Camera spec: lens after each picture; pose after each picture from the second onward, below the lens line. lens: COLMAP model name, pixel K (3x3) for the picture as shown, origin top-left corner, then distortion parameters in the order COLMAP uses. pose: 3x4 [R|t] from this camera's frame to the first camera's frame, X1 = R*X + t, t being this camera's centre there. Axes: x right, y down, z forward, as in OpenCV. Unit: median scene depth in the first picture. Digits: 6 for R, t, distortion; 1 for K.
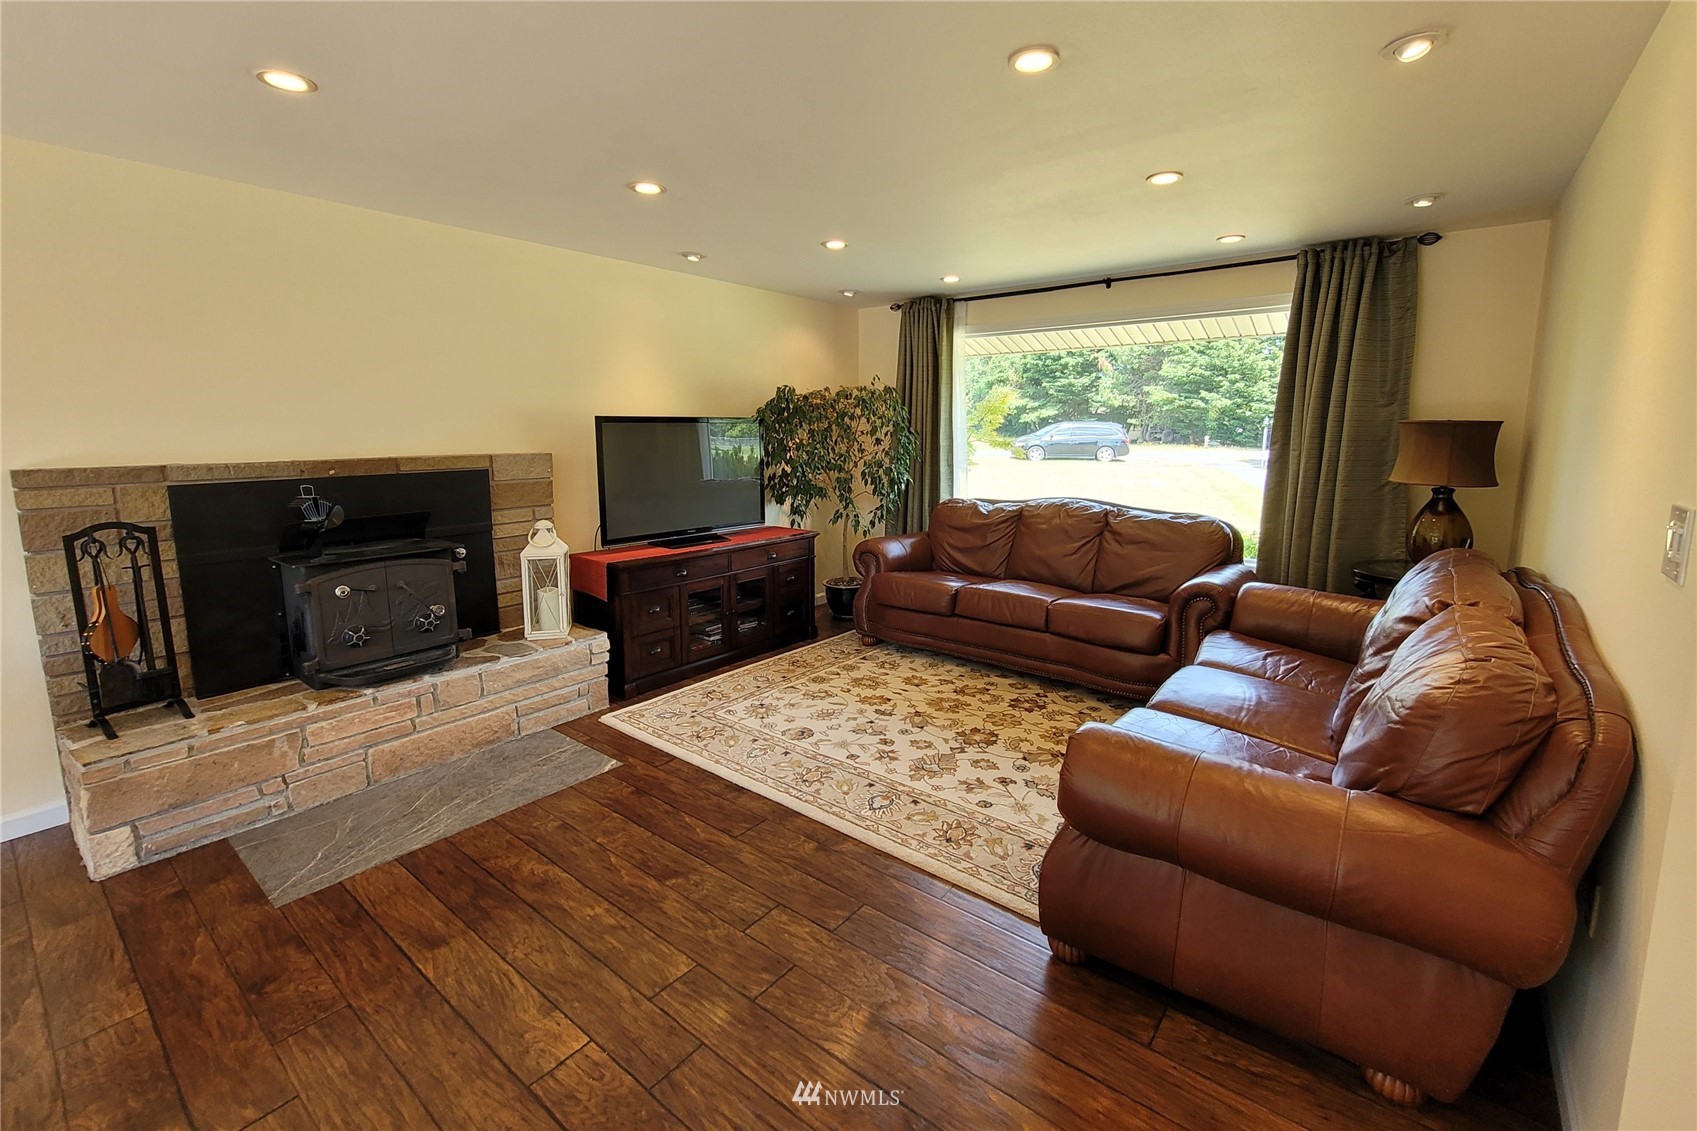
lens RADIAL K [[724.4, 0, 848.4], [0, 724.4, 525.9], [0, 0, 1]] dist [-0.000996, -0.000339]
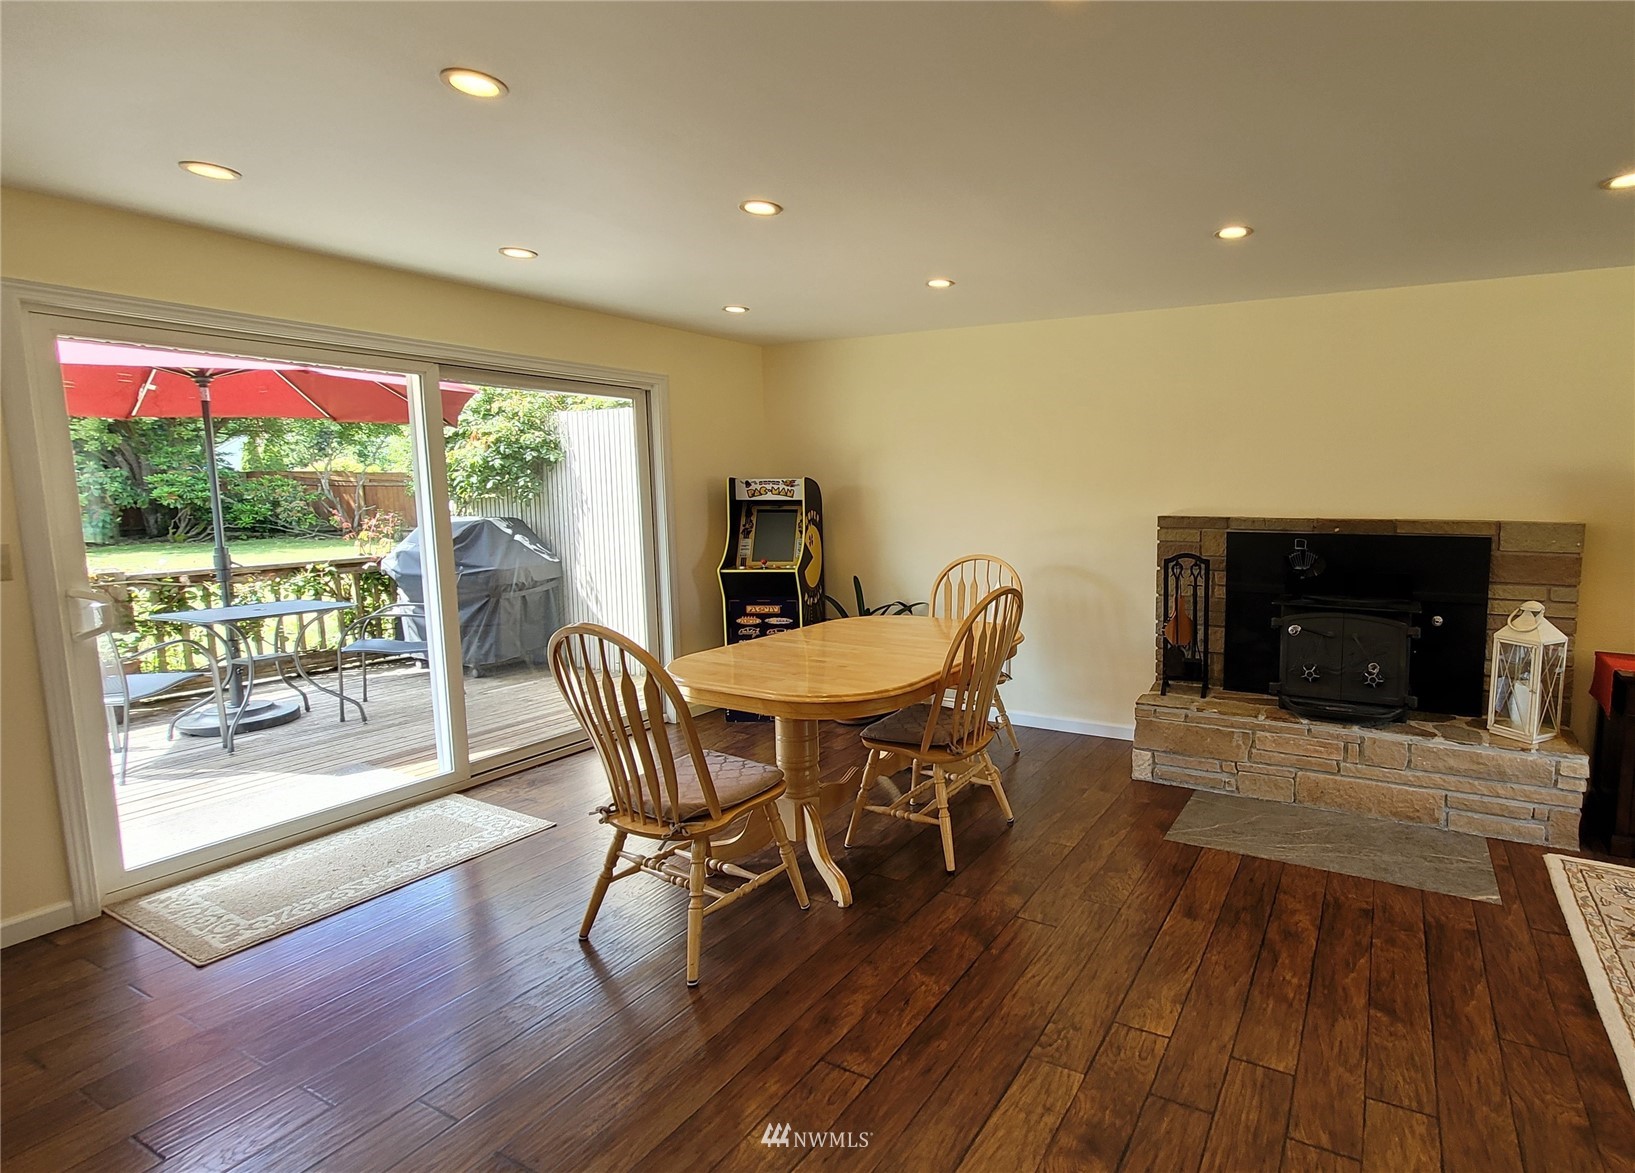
lens RADIAL K [[802.6, 0, 1023.4], [0, 802.6, 569.5], [0, 0, 1]] dist [0.003734, -0.000068]
pose [[0.242335, 0.106378, -0.964343, 0.397308], [-0.134239, 0.988087, 0.075263, -0.041289], [0.960861, 0.111214, 0.253728, 0.210111]]
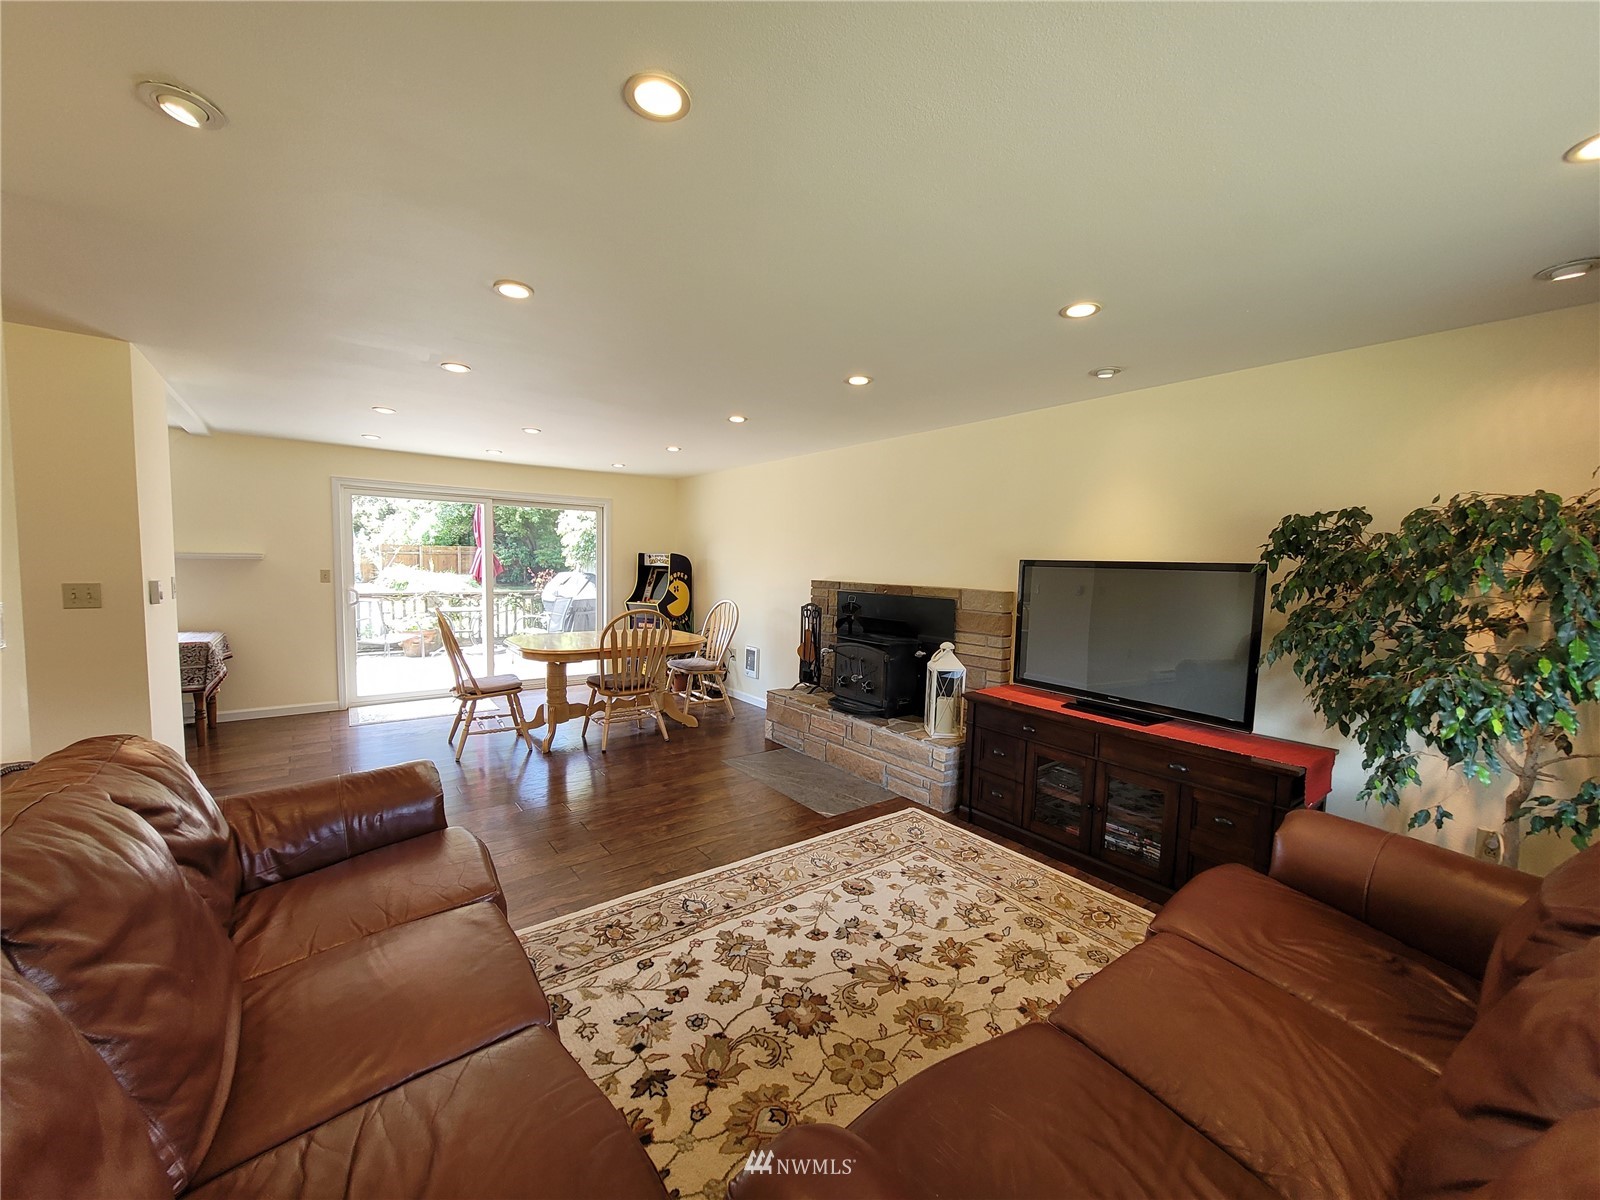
lens RADIAL K [[632.2, 0, 800.0], [0, 632.2, 600.0], [0, 0, 1]] dist [-0.001312, -0.000051]
pose [[-0.243643, 0.054378, -0.968339, 0.807104], [-0.157633, 0.982931, 0.094859, -0.165804], [0.956969, 0.175754, -0.230912, 1.160421]]
